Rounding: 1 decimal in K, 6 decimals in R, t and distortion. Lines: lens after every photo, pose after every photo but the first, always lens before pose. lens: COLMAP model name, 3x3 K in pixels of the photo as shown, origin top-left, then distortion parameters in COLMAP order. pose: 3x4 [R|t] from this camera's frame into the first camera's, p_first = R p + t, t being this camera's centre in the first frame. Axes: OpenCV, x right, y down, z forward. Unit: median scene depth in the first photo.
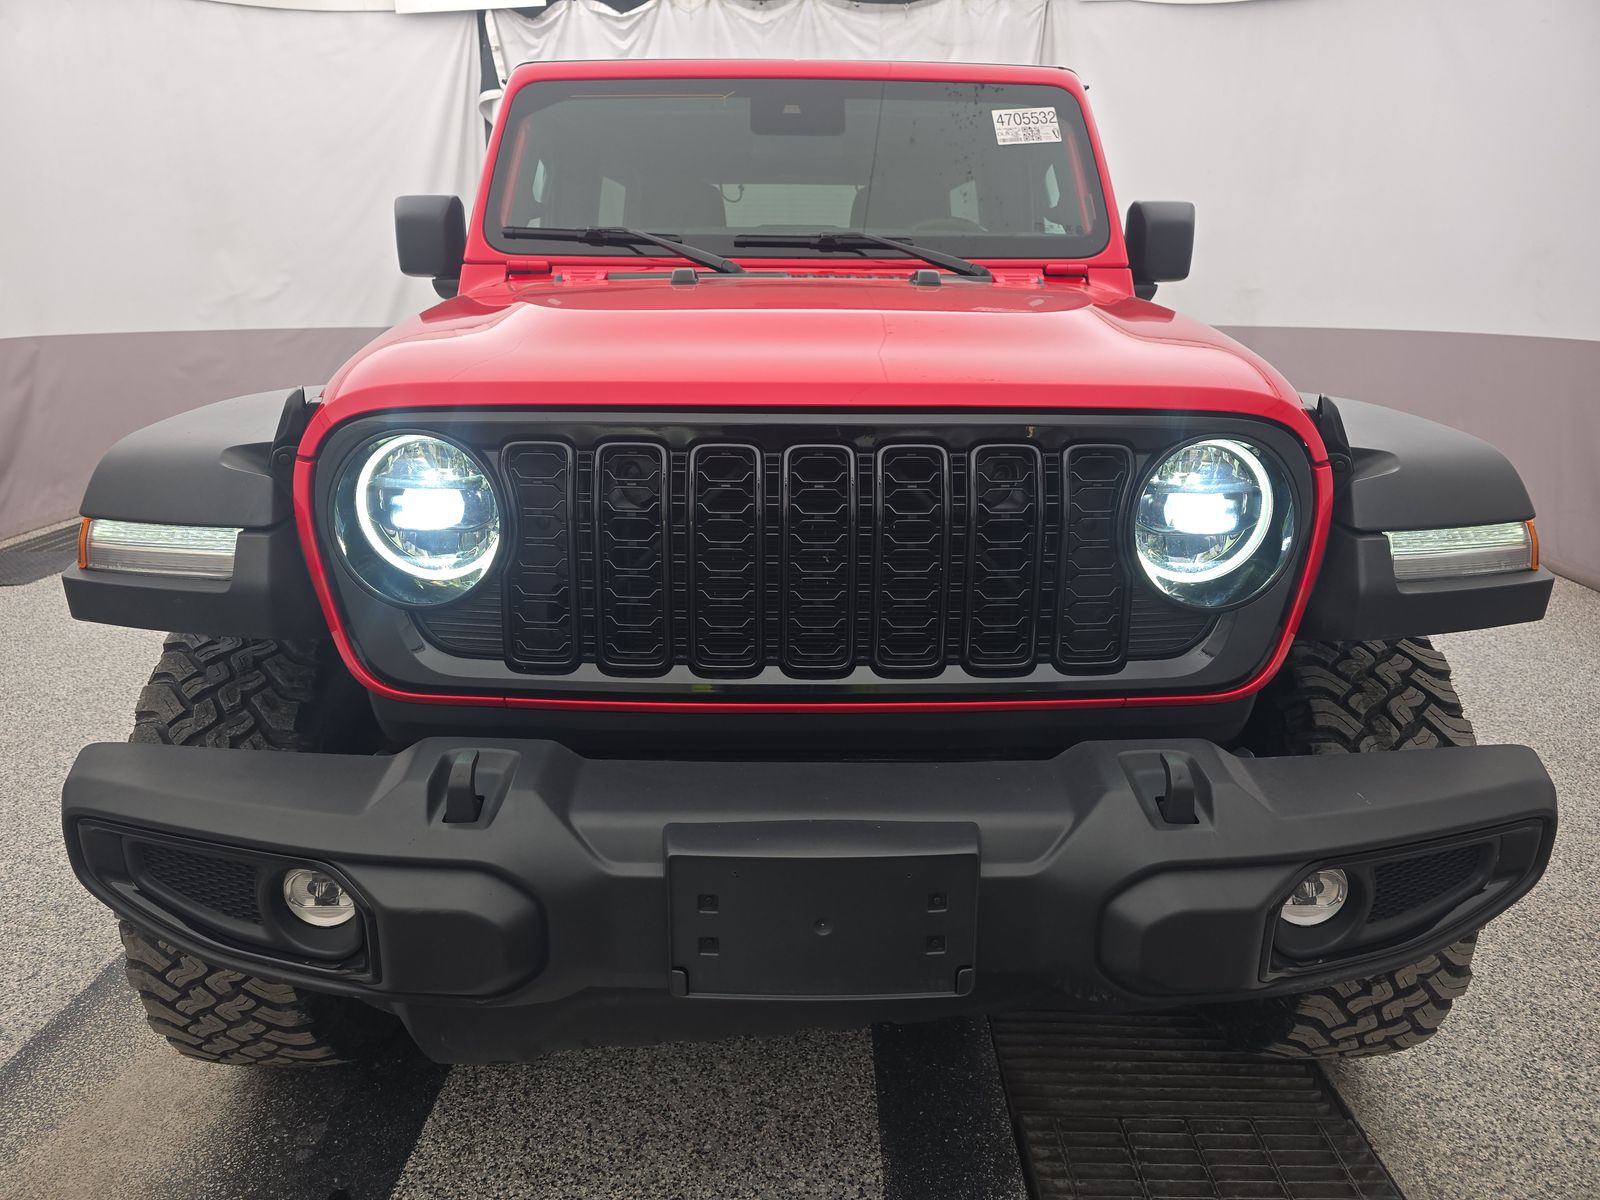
lens RADIAL K [[1121.8, 0, 800.0], [0, 1121.8, 600.0], [0, 0, 1]] dist [0.003089, 0.004573]
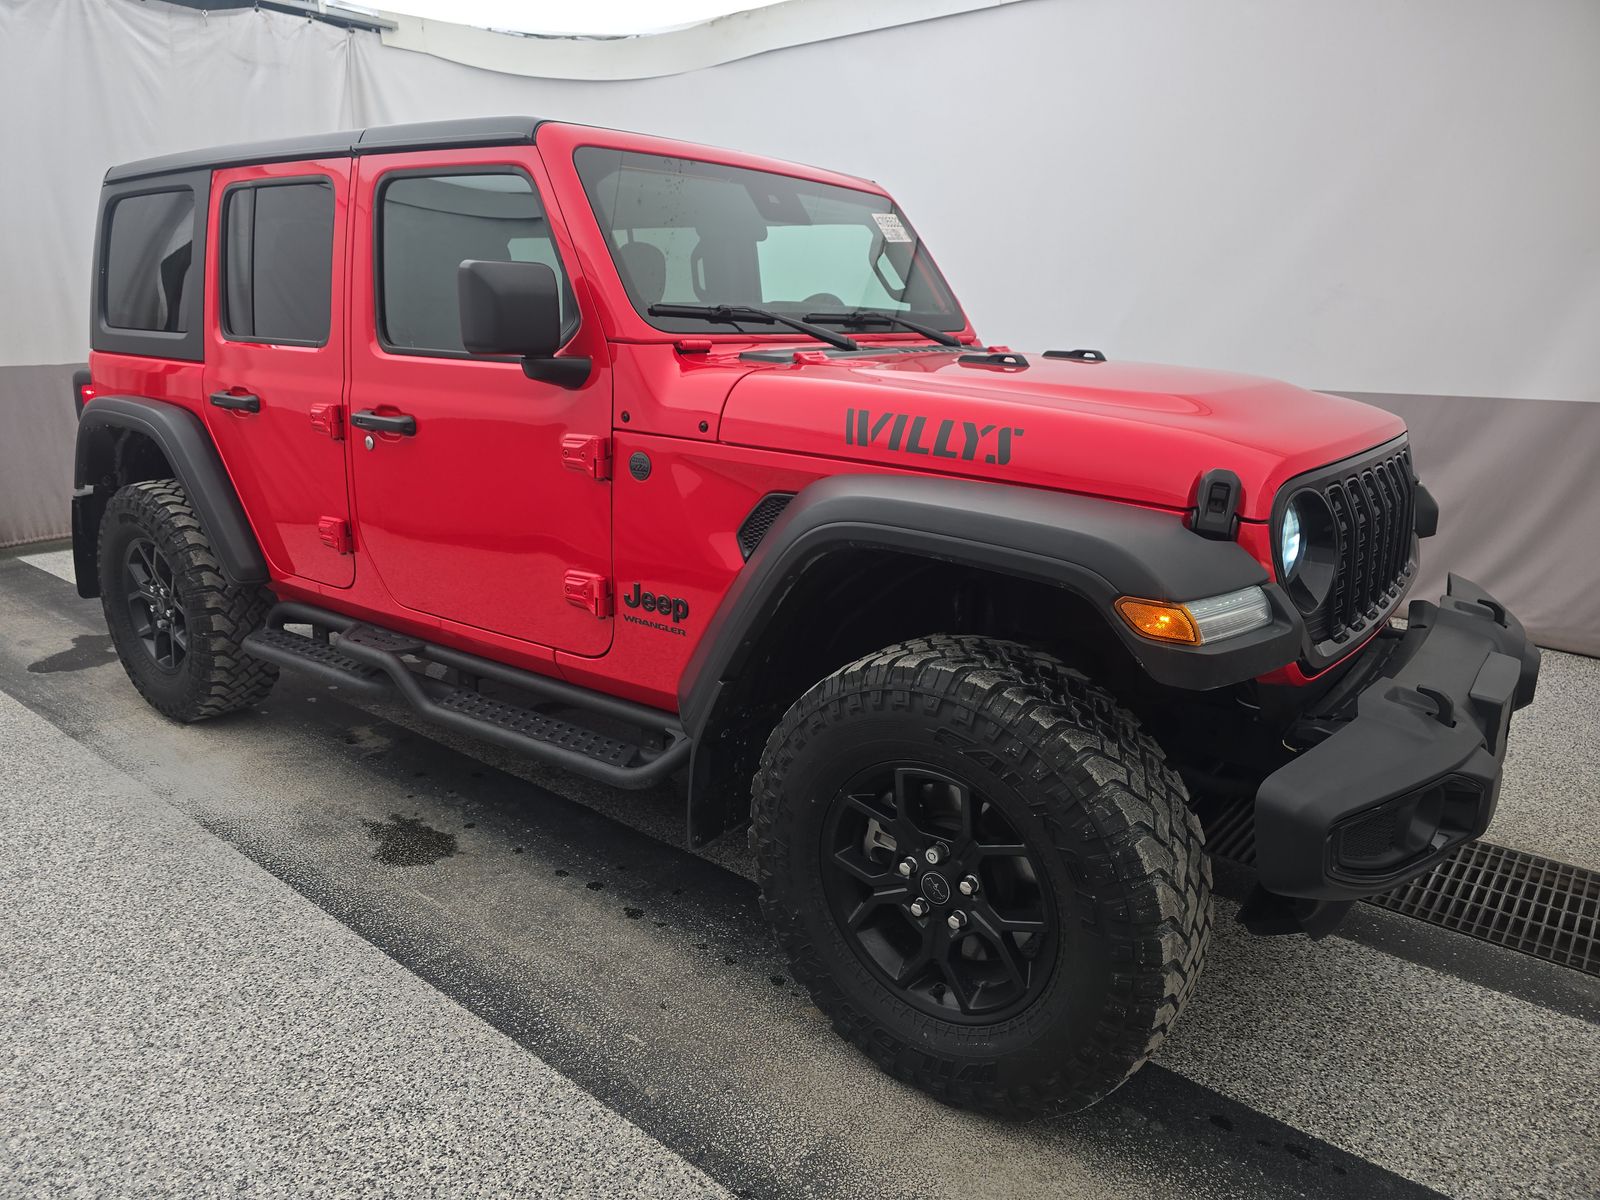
lens RADIAL K [[1121.8, 0, 800.0], [0, 1121.8, 600.0], [0, 0, 1]] dist [0.003089, 0.004573]
pose [[0.605741, -0.198102, 0.770606, -0.408688], [0.208016, 0.974254, 0.086942, -0.060649], [-0.767990, 0.107634, 0.631353, 0.137966]]
